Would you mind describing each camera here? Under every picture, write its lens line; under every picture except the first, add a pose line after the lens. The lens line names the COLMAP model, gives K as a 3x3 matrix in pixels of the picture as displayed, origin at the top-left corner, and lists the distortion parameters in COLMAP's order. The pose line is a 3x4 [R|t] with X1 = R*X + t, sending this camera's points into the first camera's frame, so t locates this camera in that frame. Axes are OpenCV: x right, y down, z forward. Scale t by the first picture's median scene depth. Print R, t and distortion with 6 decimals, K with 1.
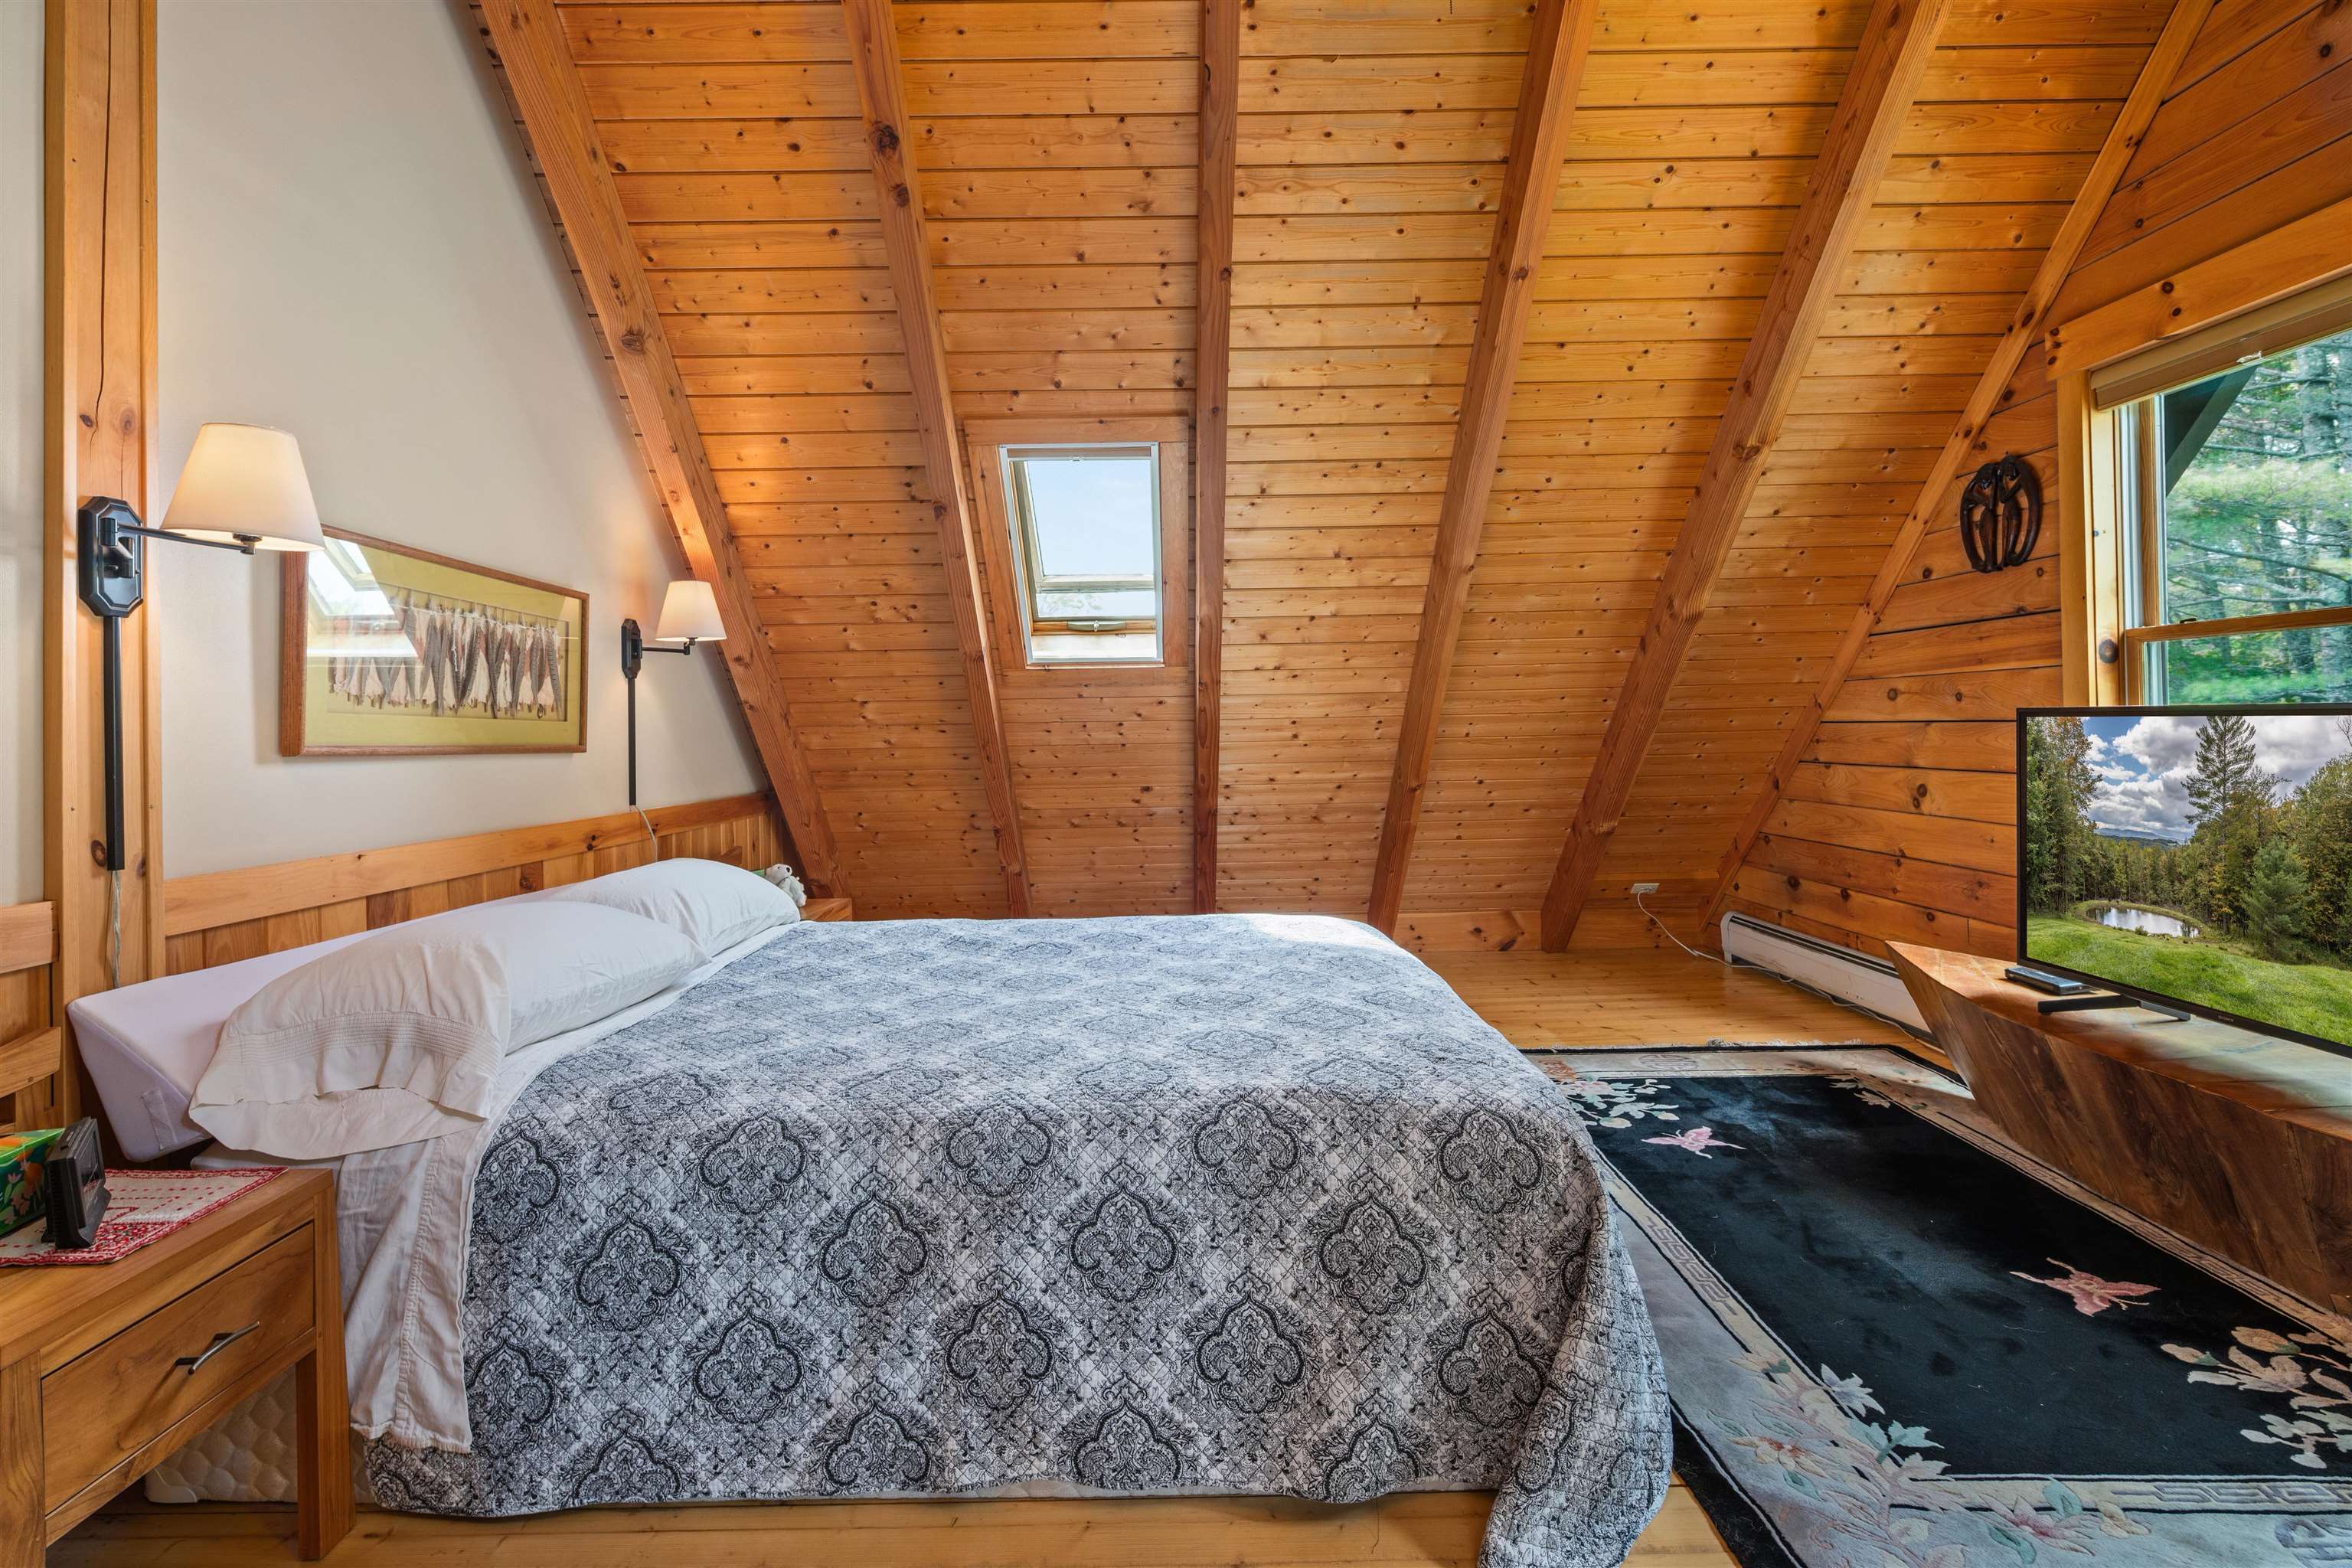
lens RADIAL K [[1117.6, 0, 1169.0], [0, 1117.6, 460.3], [0, 0, 1]] dist [0.001906, 0.000770]
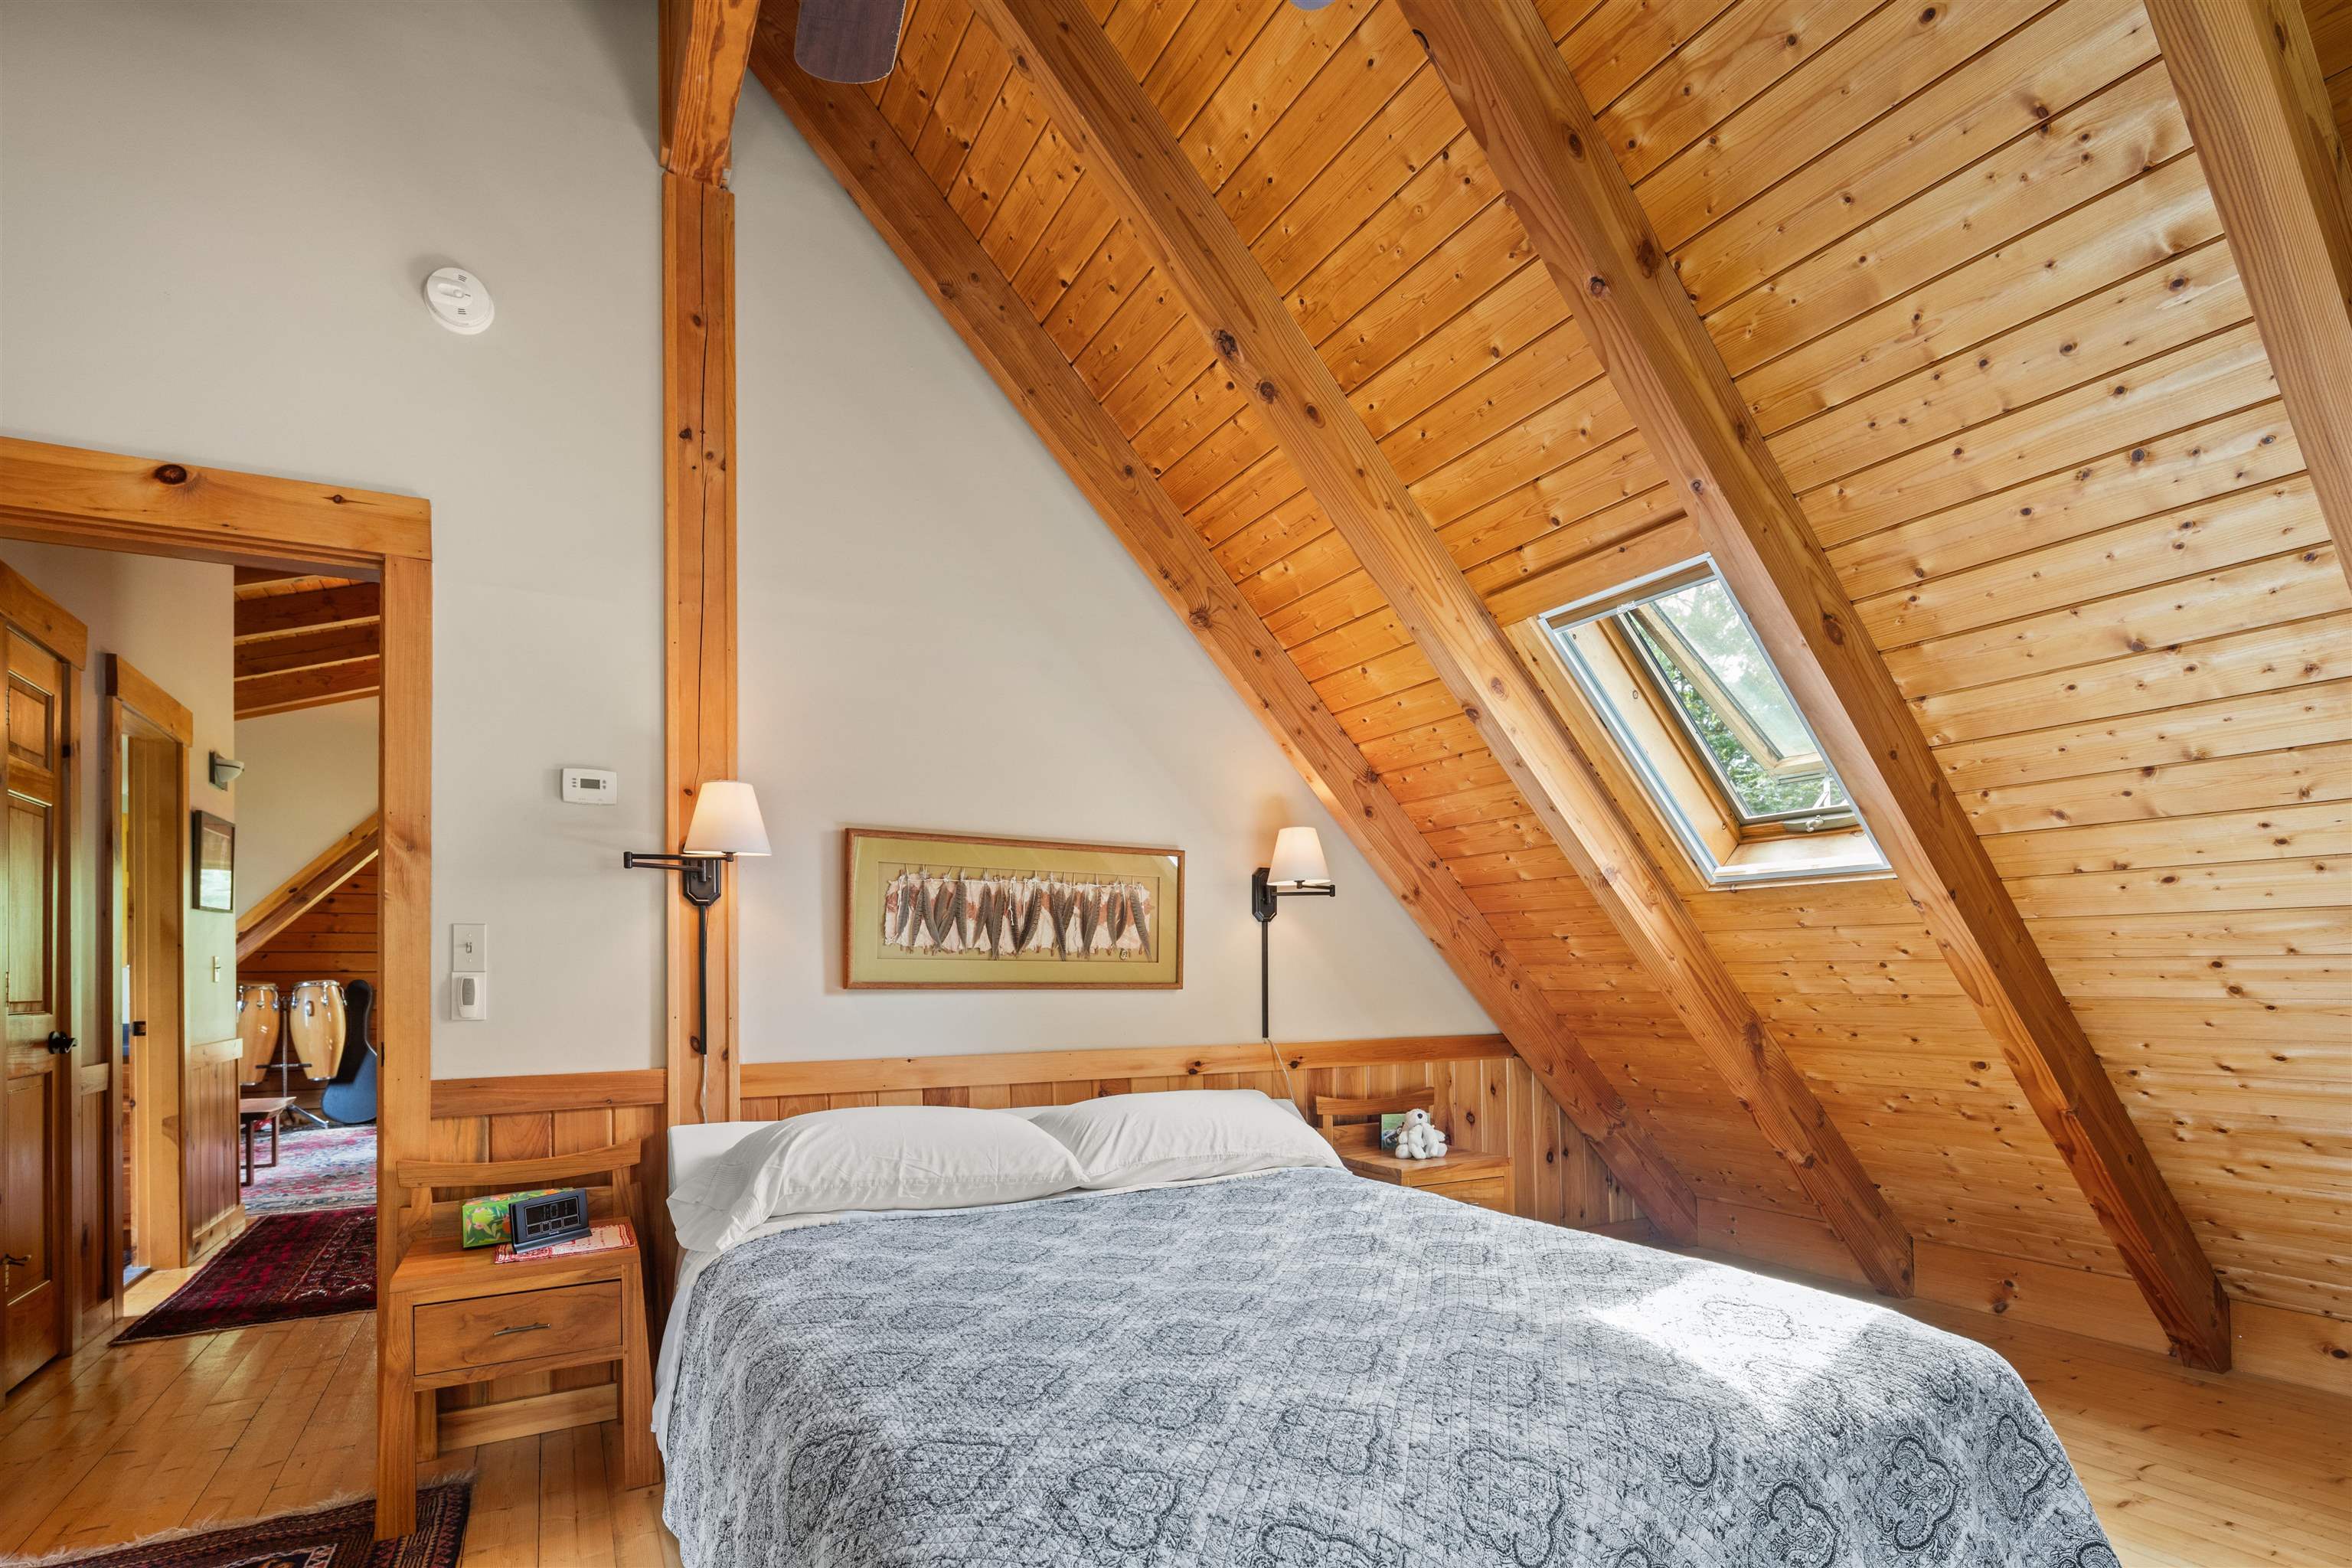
lens RADIAL K [[1146.1, 0, 1162.0], [0, 1146.1, 774.0], [0, 0, 1]] dist [-0.017608, 0.000202]
pose [[0.461466, -0.135573, -0.876738, 0.583975], [0.206377, 0.977548, -0.042536, 0.104186], [0.862819, -0.161310, 0.479084, 0.519377]]
